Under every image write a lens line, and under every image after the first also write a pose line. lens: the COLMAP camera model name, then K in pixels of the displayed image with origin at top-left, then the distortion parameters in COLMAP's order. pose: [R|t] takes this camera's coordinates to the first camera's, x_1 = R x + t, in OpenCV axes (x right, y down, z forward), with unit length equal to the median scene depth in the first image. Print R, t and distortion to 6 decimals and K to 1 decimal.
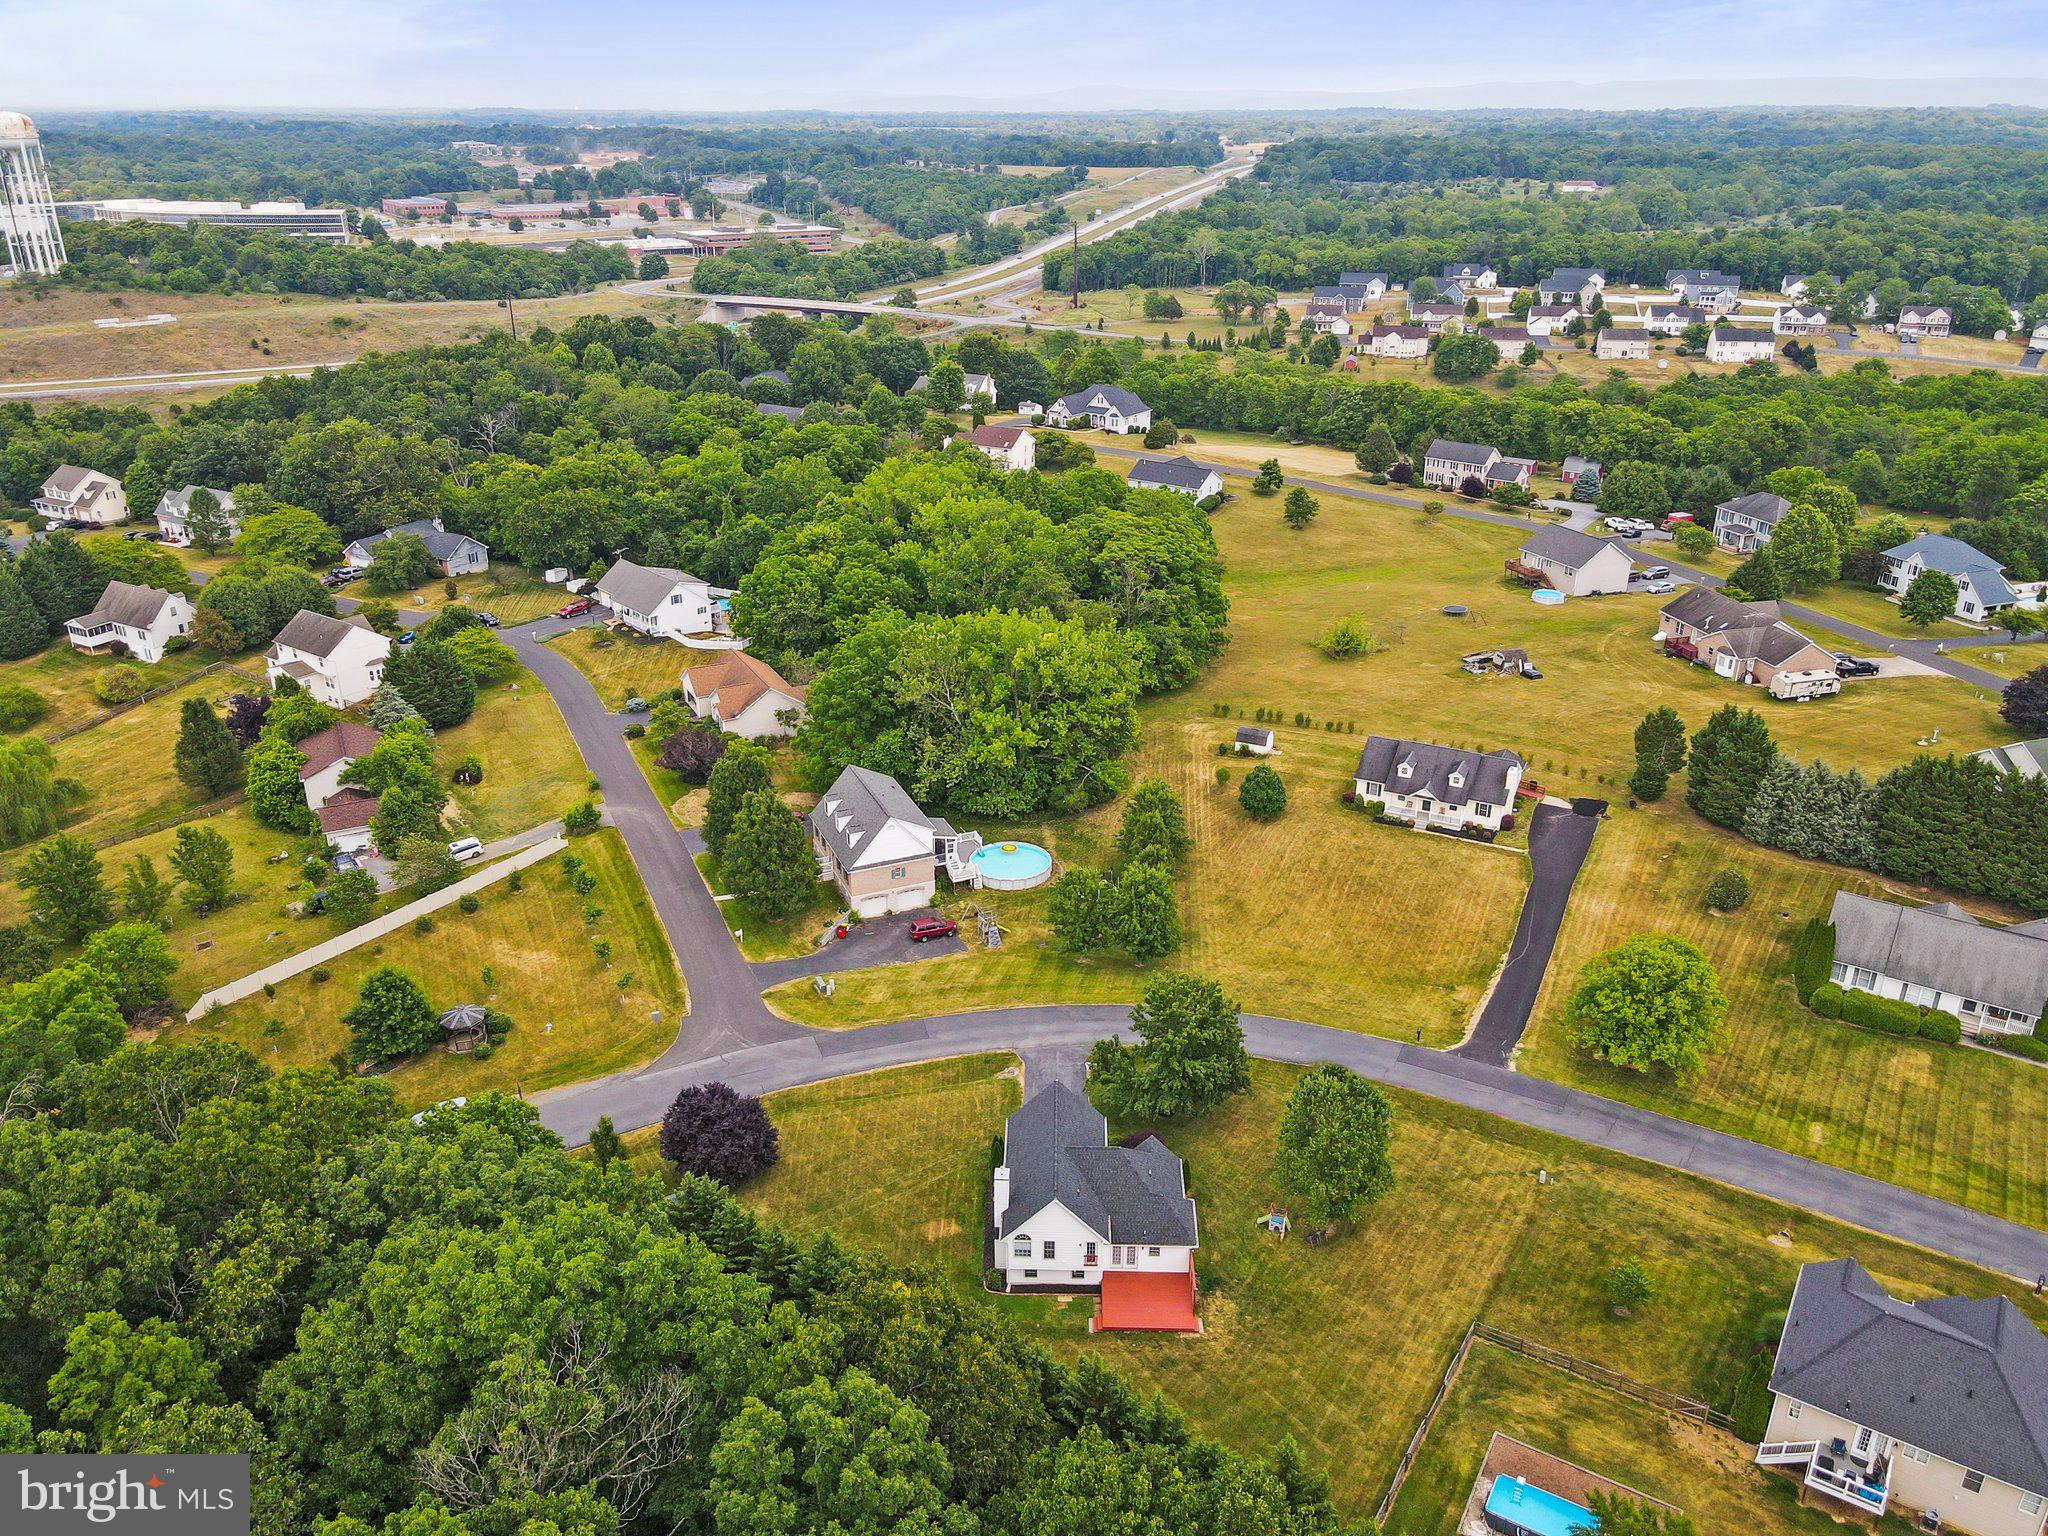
lens RADIAL K [[1500.2, 0, 1028.3], [0, 1500.2, 758.9], [0, 0, 1]] dist [0.000866, 0.044667]
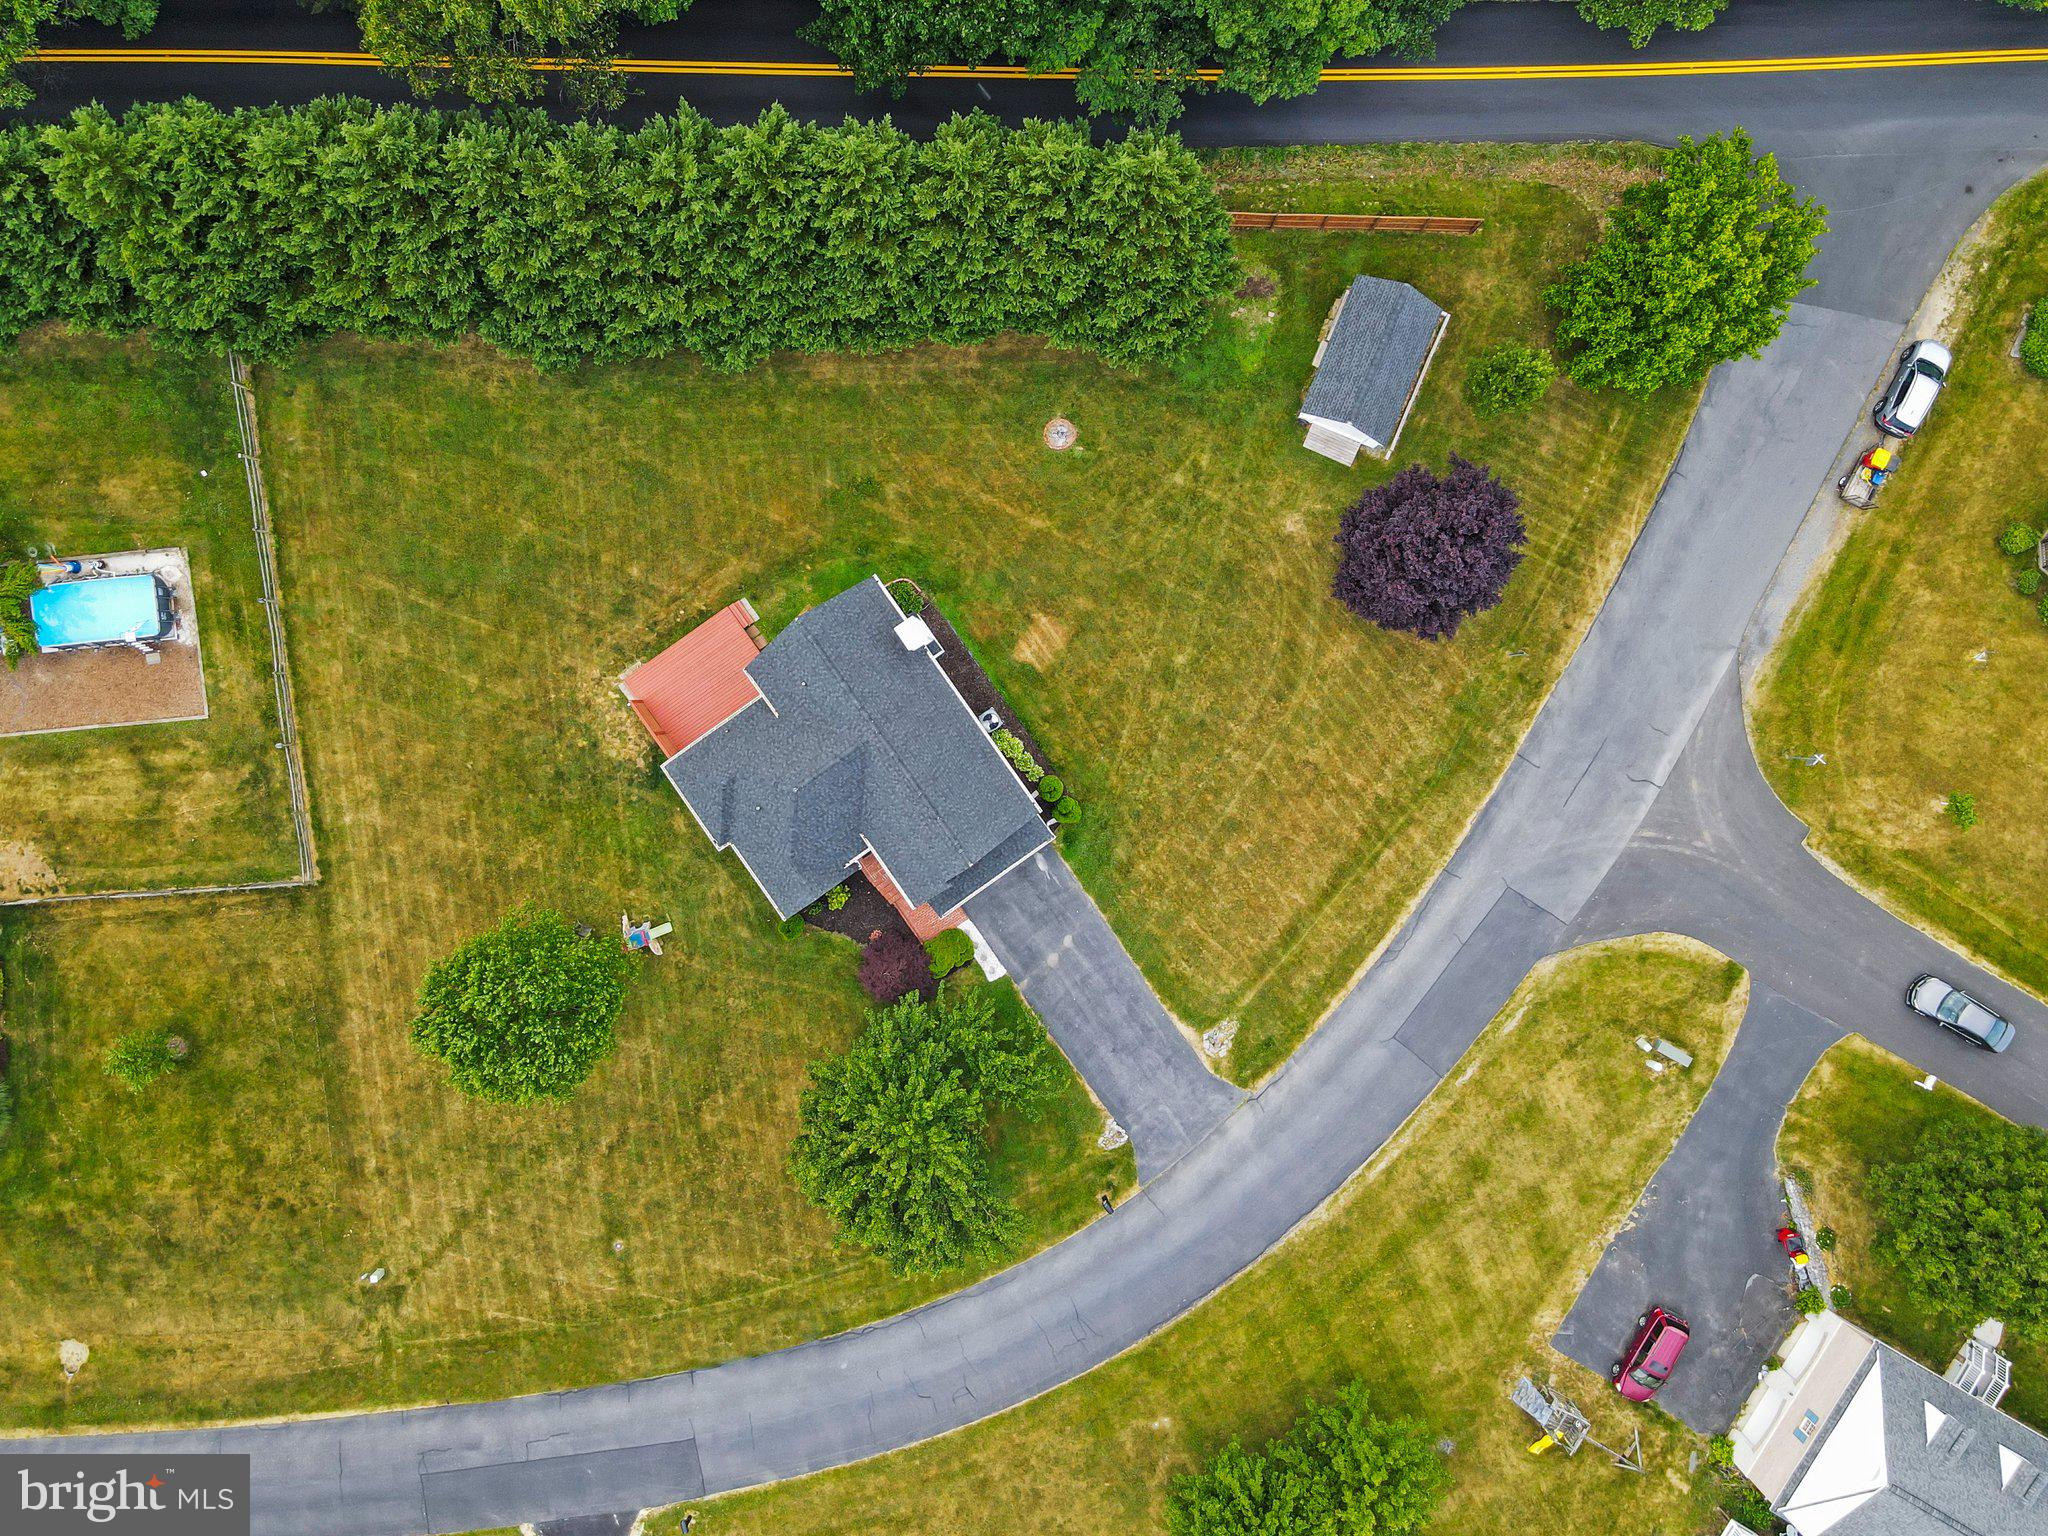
lens RADIAL K [[1501.1, 0, 1032.7], [0, 1501.1, 774.0], [0, 0, 1]] dist [-0.002228, 0.032056]
pose [[-0.803321, 0.594637, 0.032882, -0.020778], [-0.229544, -0.360102, 0.904232, -0.158372], [0.549531, 0.718841, 0.425773, 0.374765]]
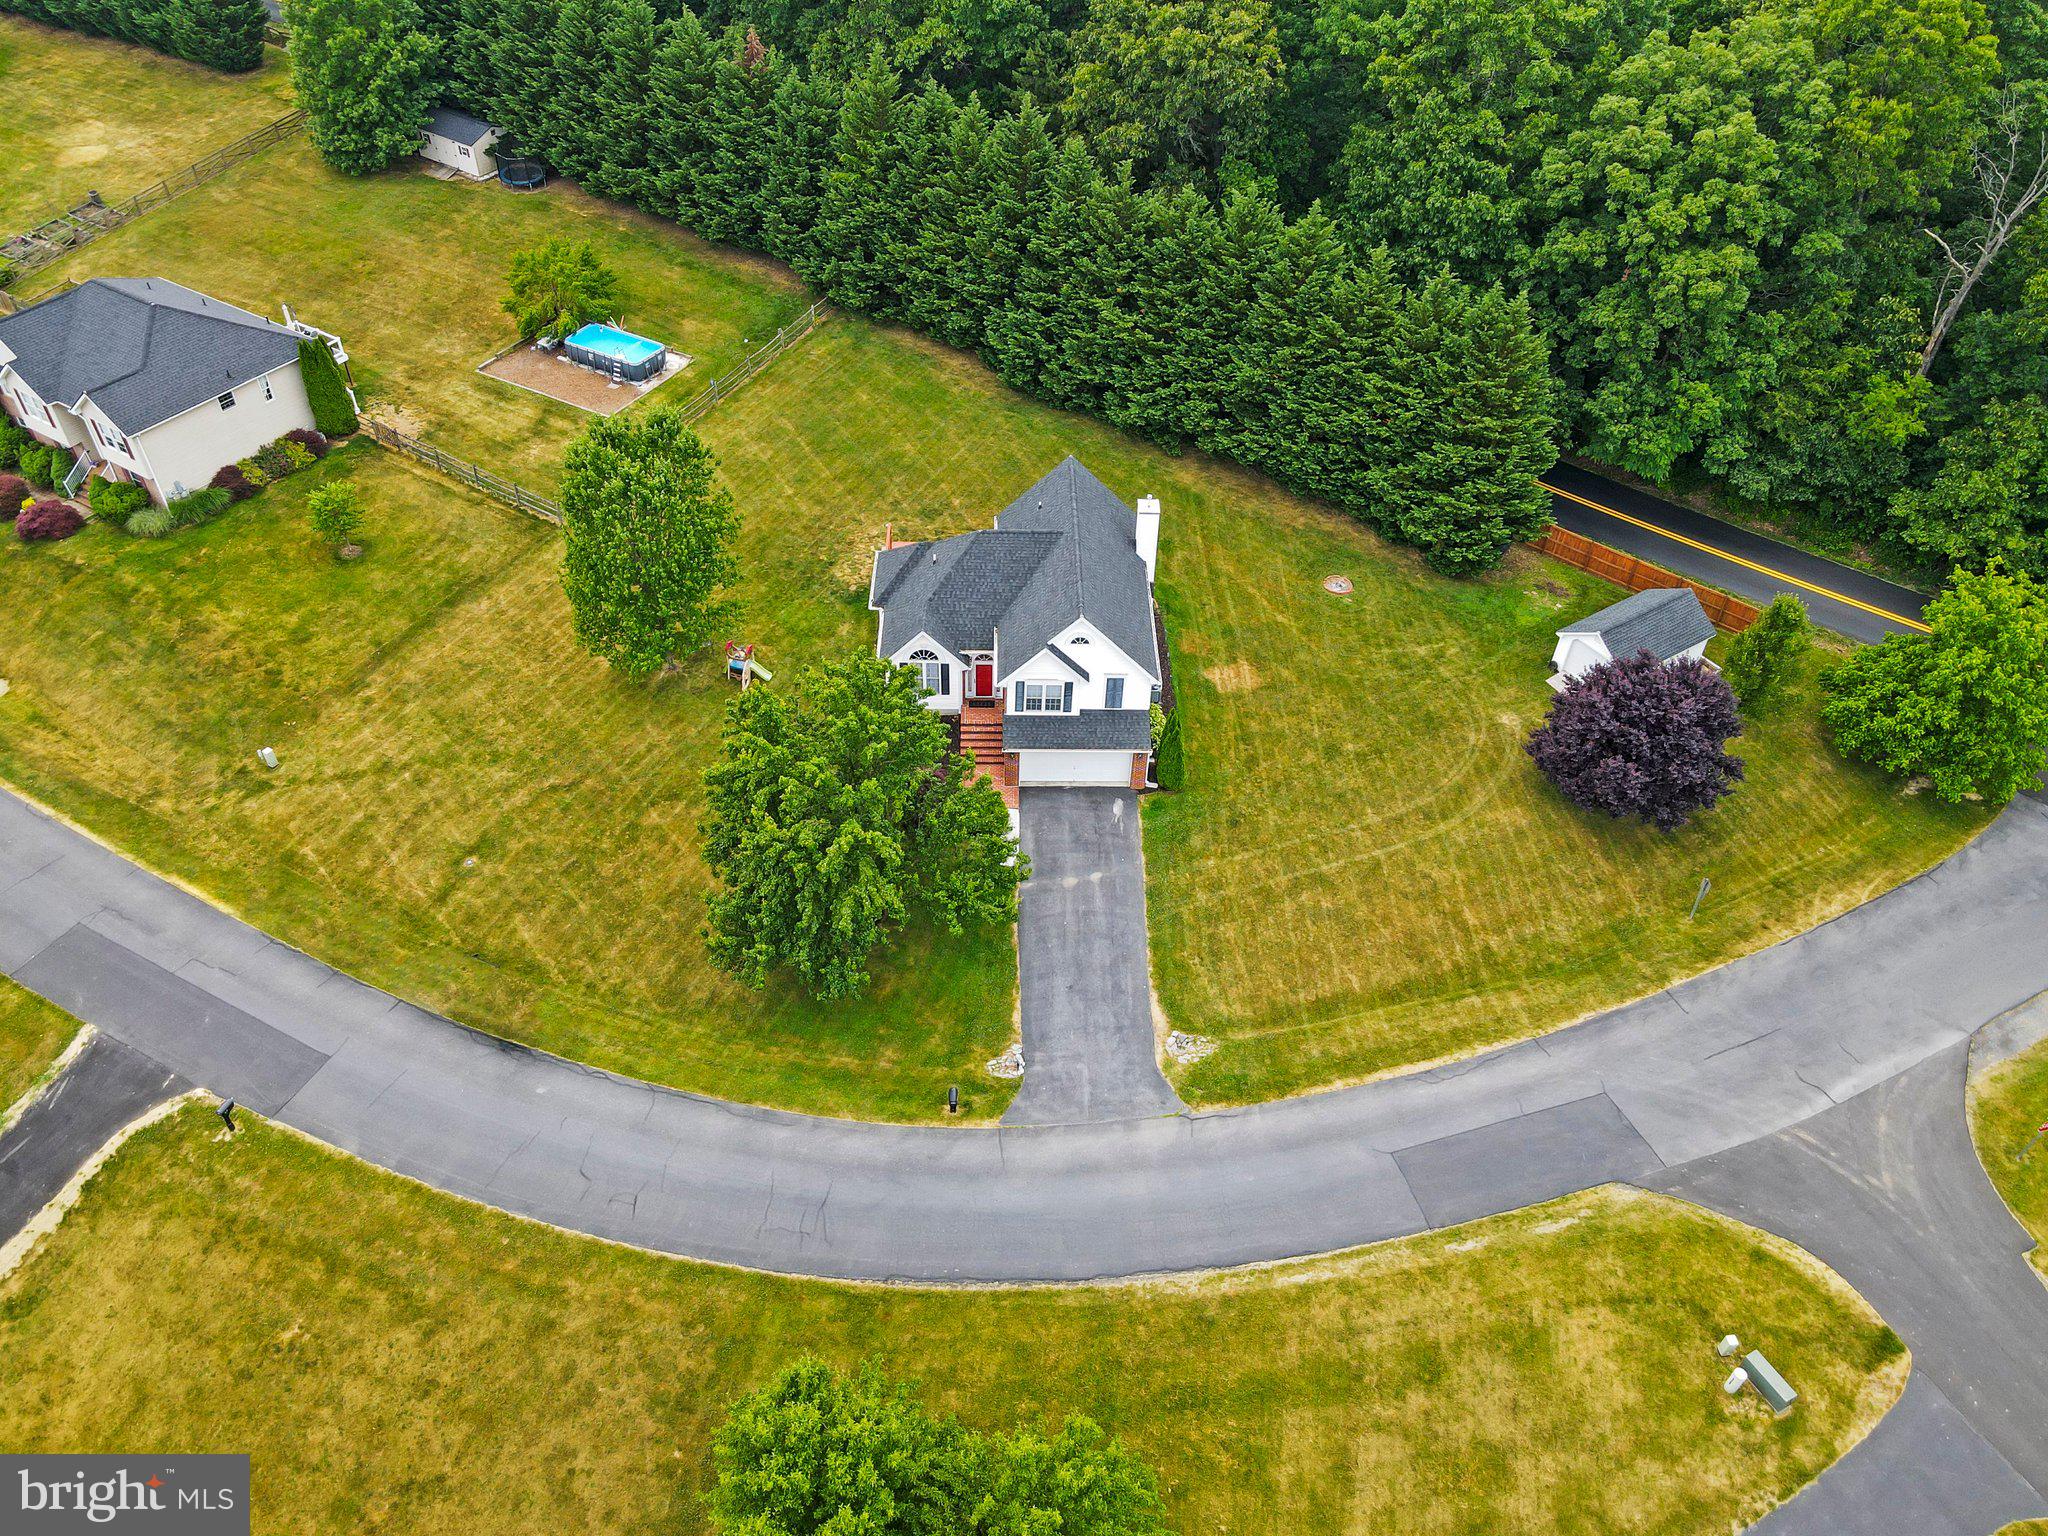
lens RADIAL K [[1507.3, 0, 1024.9], [0, 1507.3, 751.7], [0, 0, 1]] dist [-0.001402, 0.038151]
pose [[-0.999105, 0.008645, -0.041398, 0.033262], [-0.034266, 0.408249, 0.912227, -0.150239], [0.024787, 0.912830, -0.407588, 0.652702]]
